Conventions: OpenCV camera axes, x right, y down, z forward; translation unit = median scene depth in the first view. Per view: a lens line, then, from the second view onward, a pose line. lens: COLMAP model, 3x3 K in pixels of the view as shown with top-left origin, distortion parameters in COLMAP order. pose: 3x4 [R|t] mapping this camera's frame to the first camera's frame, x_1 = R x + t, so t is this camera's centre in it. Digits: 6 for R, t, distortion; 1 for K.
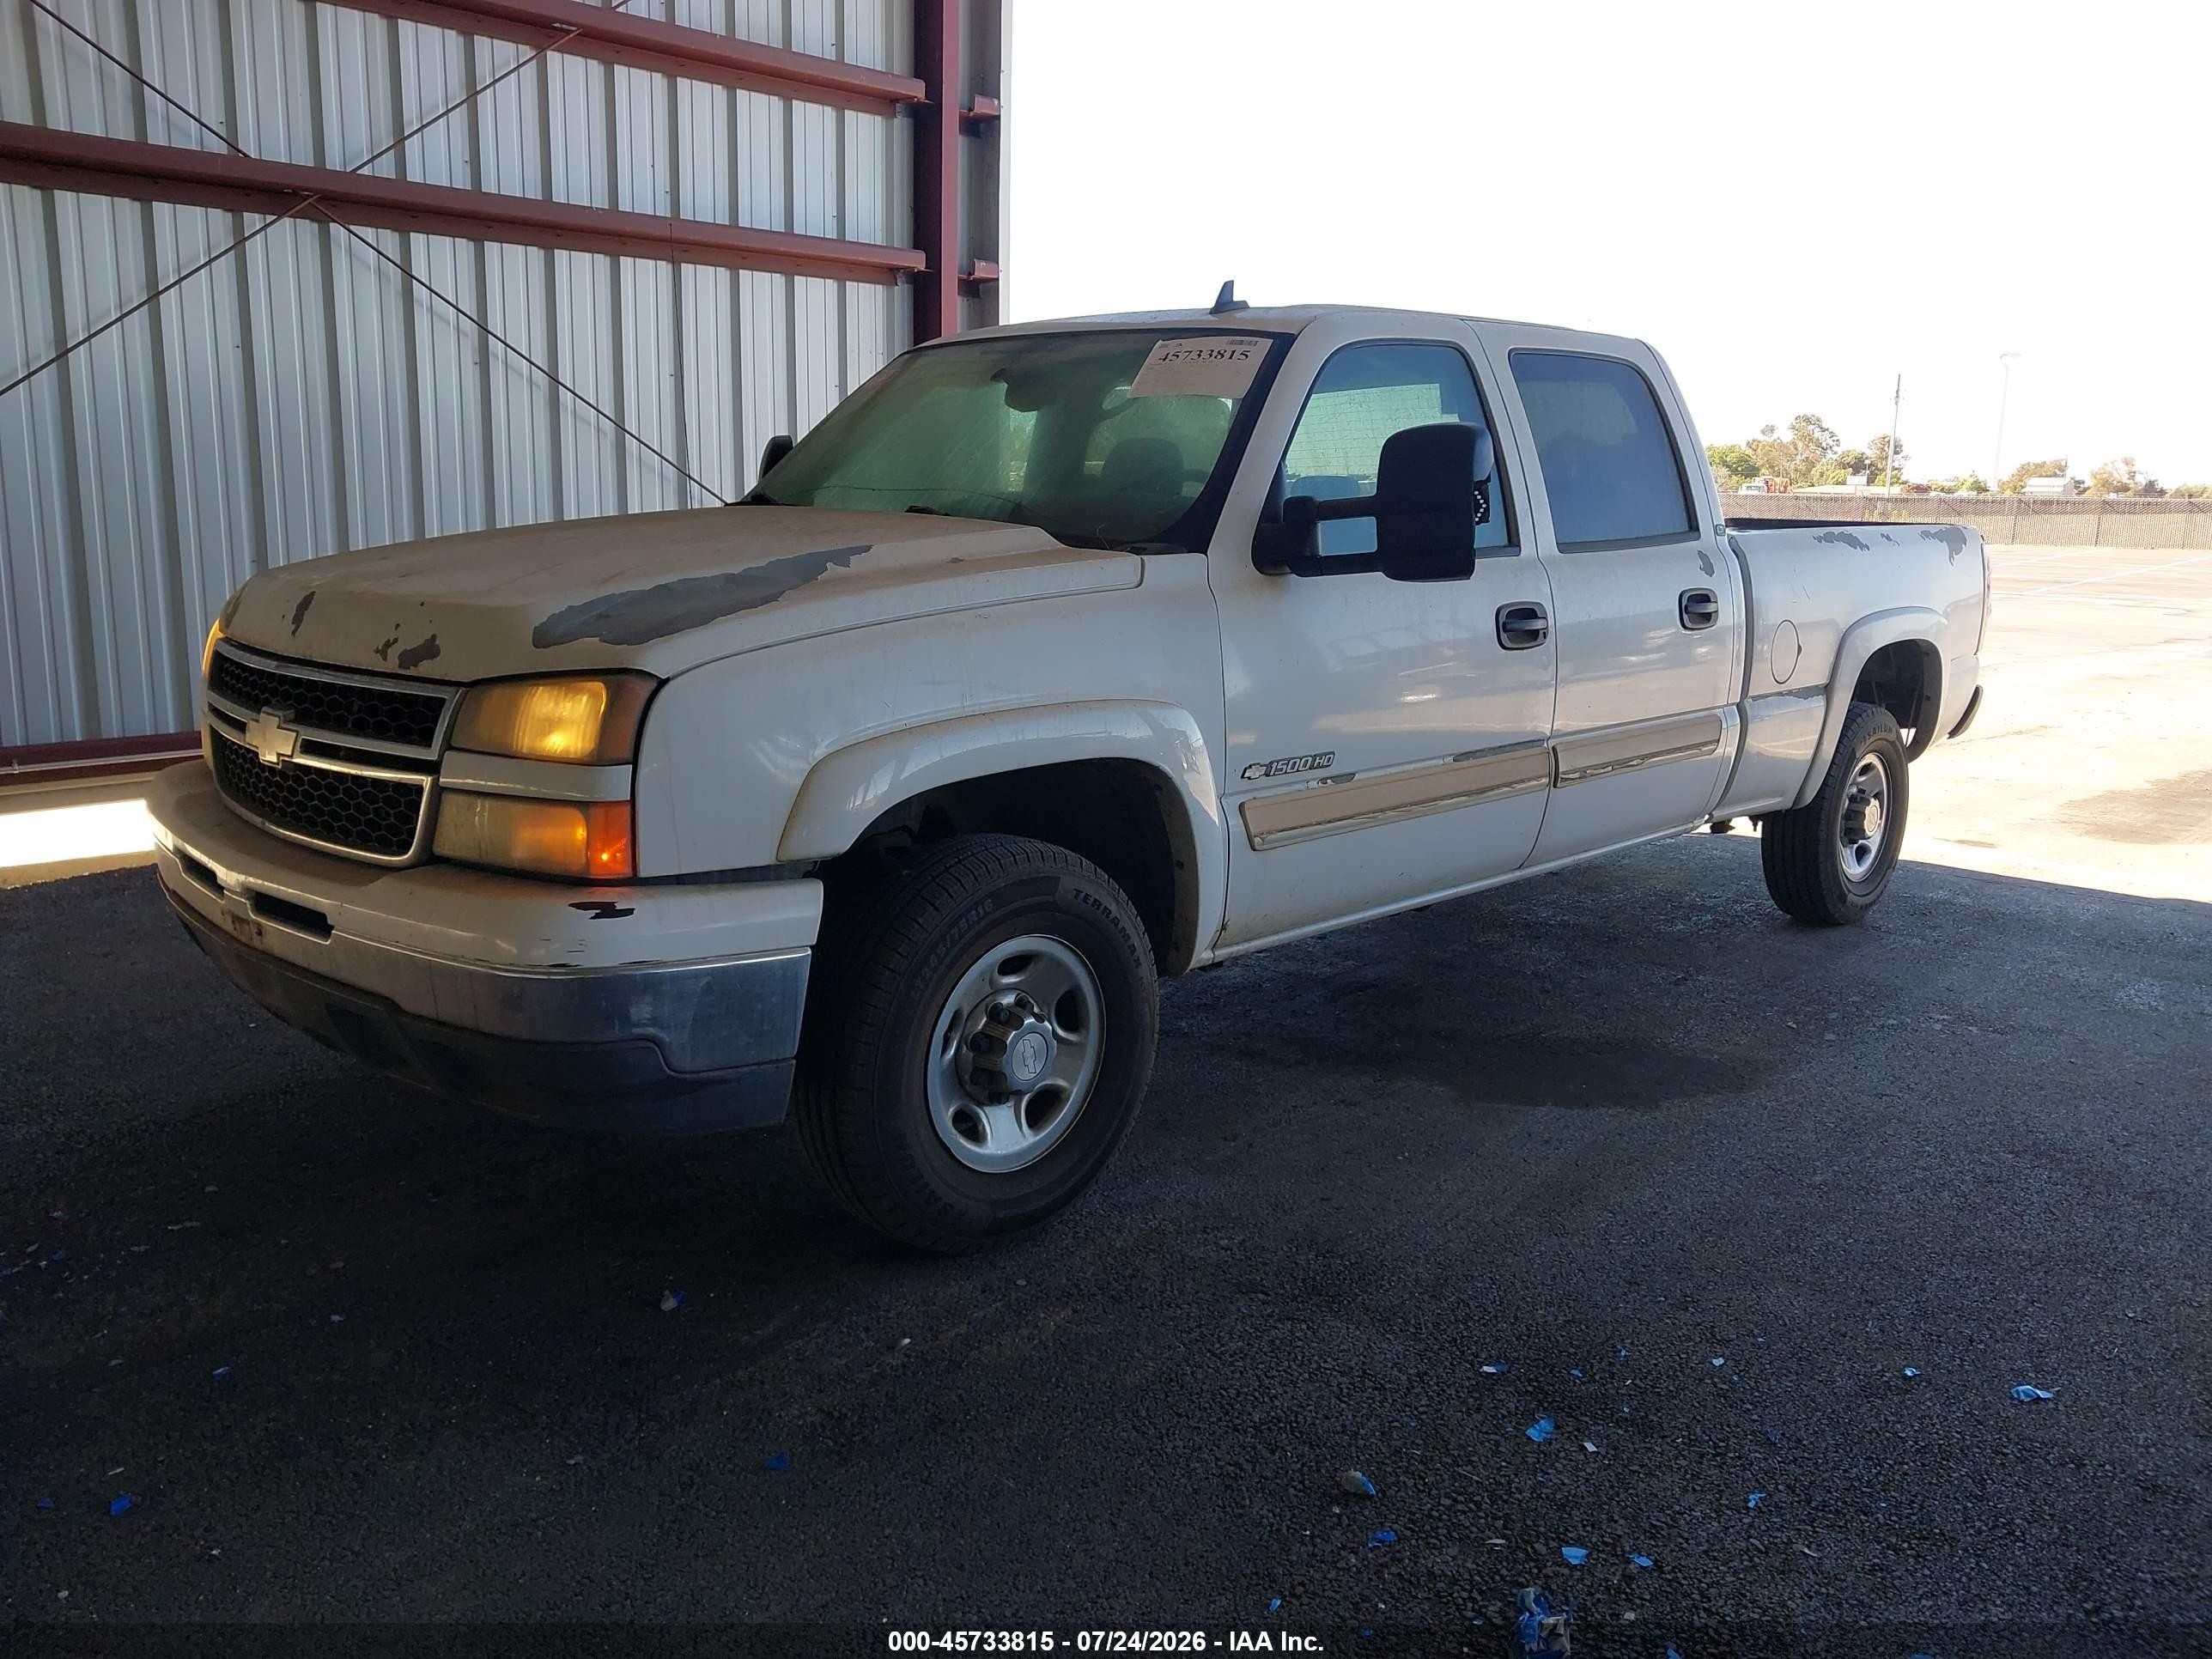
lens RADIAL K [[1768.4, 0, 1095.2], [0, 1768.4, 828.6], [0, 0, 1]] dist [0.002040, -0.000423]
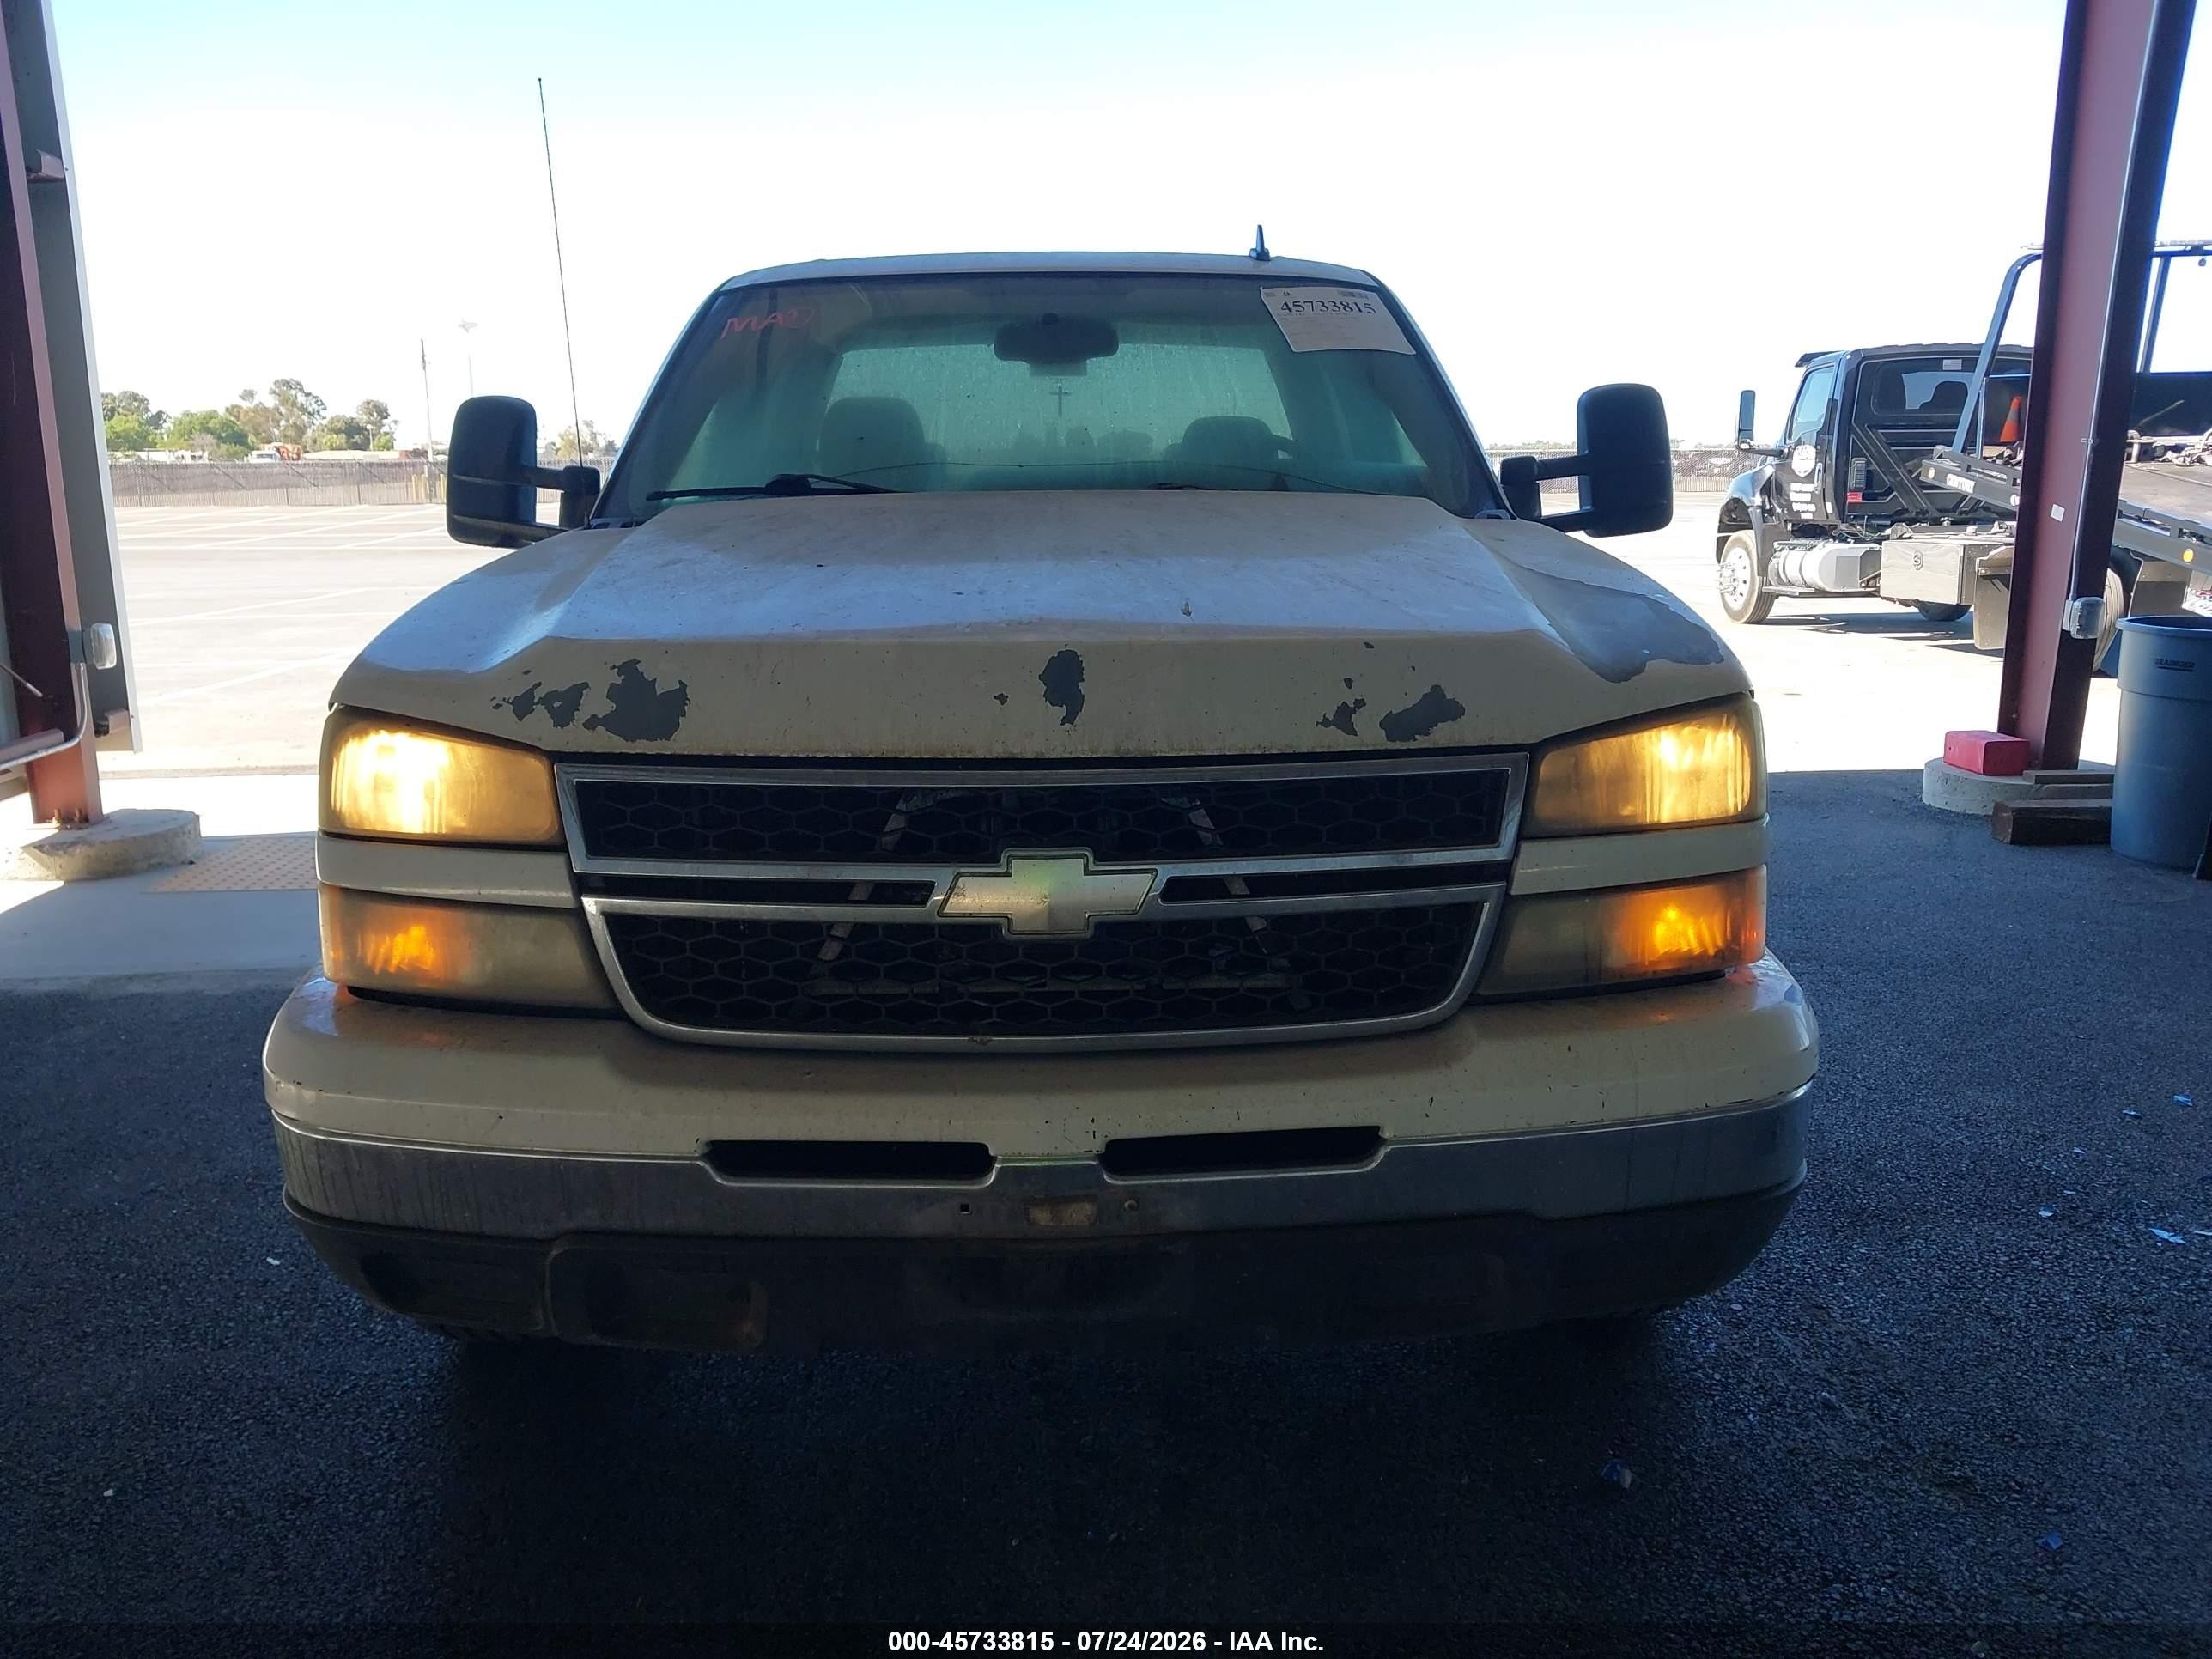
lens RADIAL K [[1768.4, 0, 1095.2], [0, 1768.4, 828.6], [0, 0, 1]] dist [0.002040, -0.000423]
pose [[0.675219, -0.174088, 0.716780, -0.692884], [0.160585, 0.983135, 0.087505, -0.097533], [-0.719925, 0.056019, 0.691787, 0.444079]]
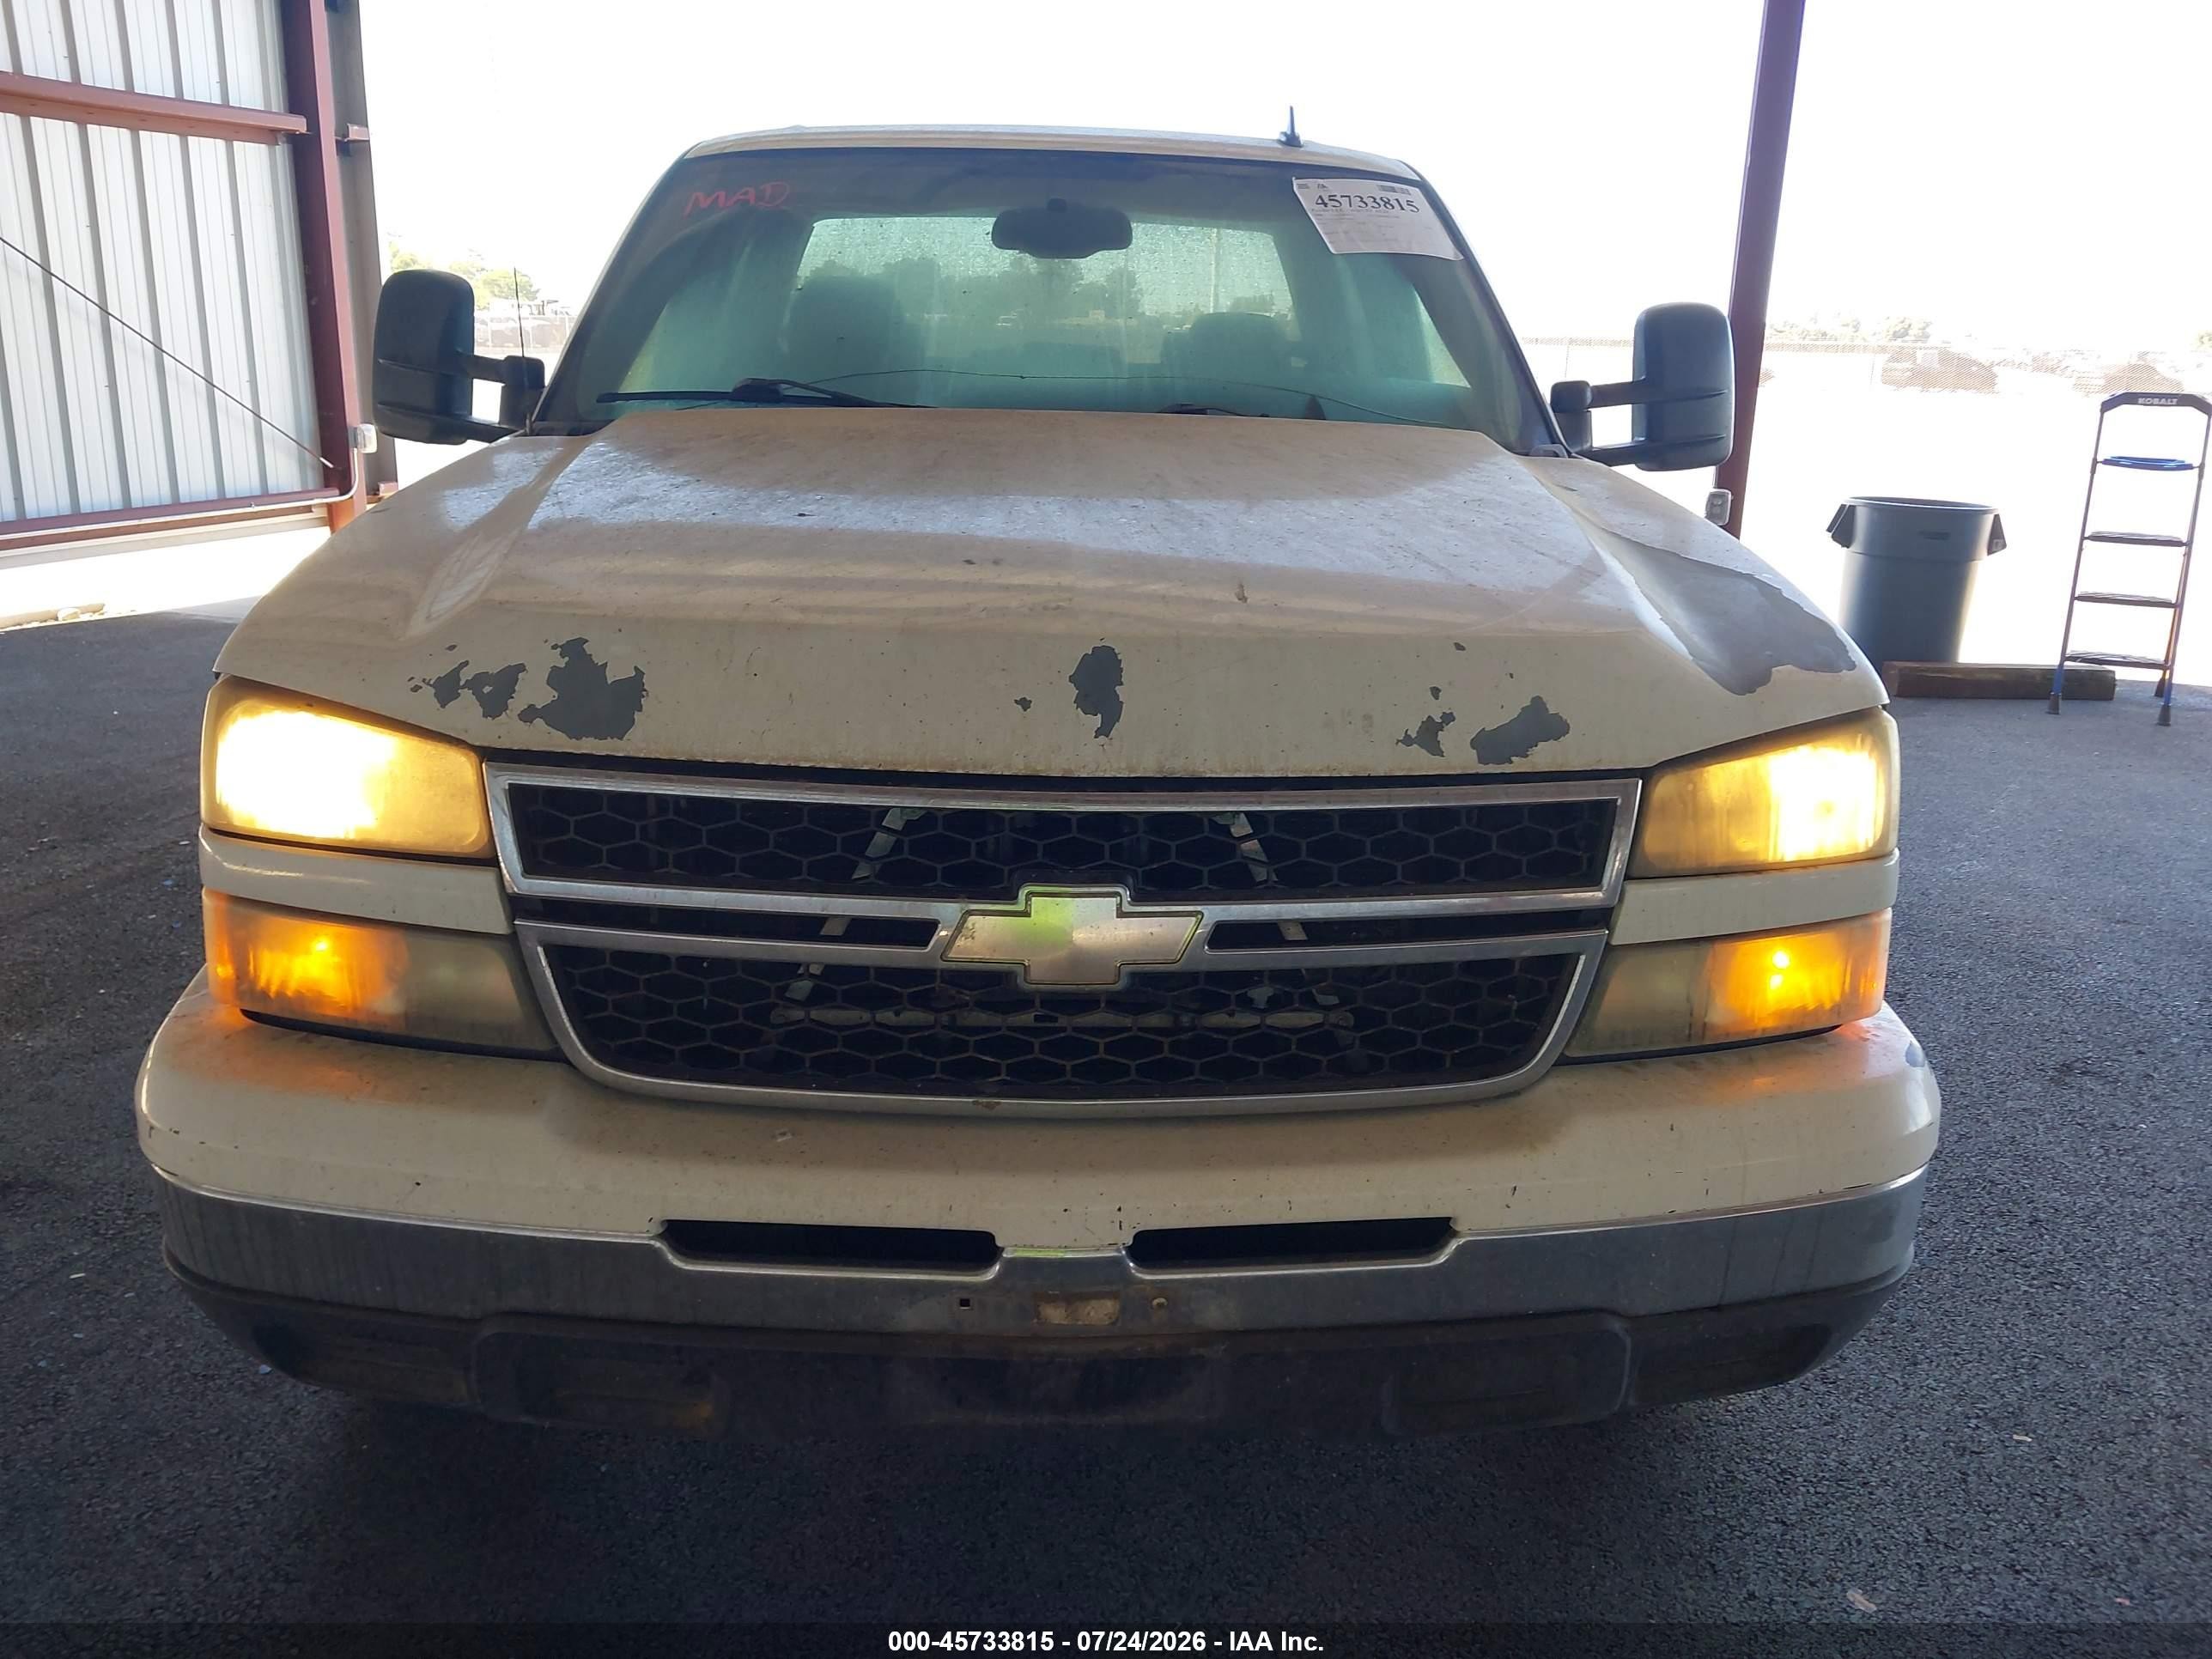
lens RADIAL K [[1776.0, 0, 1089.8], [0, 1776.0, 816.7], [0, 0, 1]] dist [-0.052540, 0.109760]
pose [[0.662096, -0.205298, 0.720750, -0.643783], [0.128785, 0.978608, 0.160442, -0.131414], [-0.738270, -0.013406, 0.674372, 0.511161]]
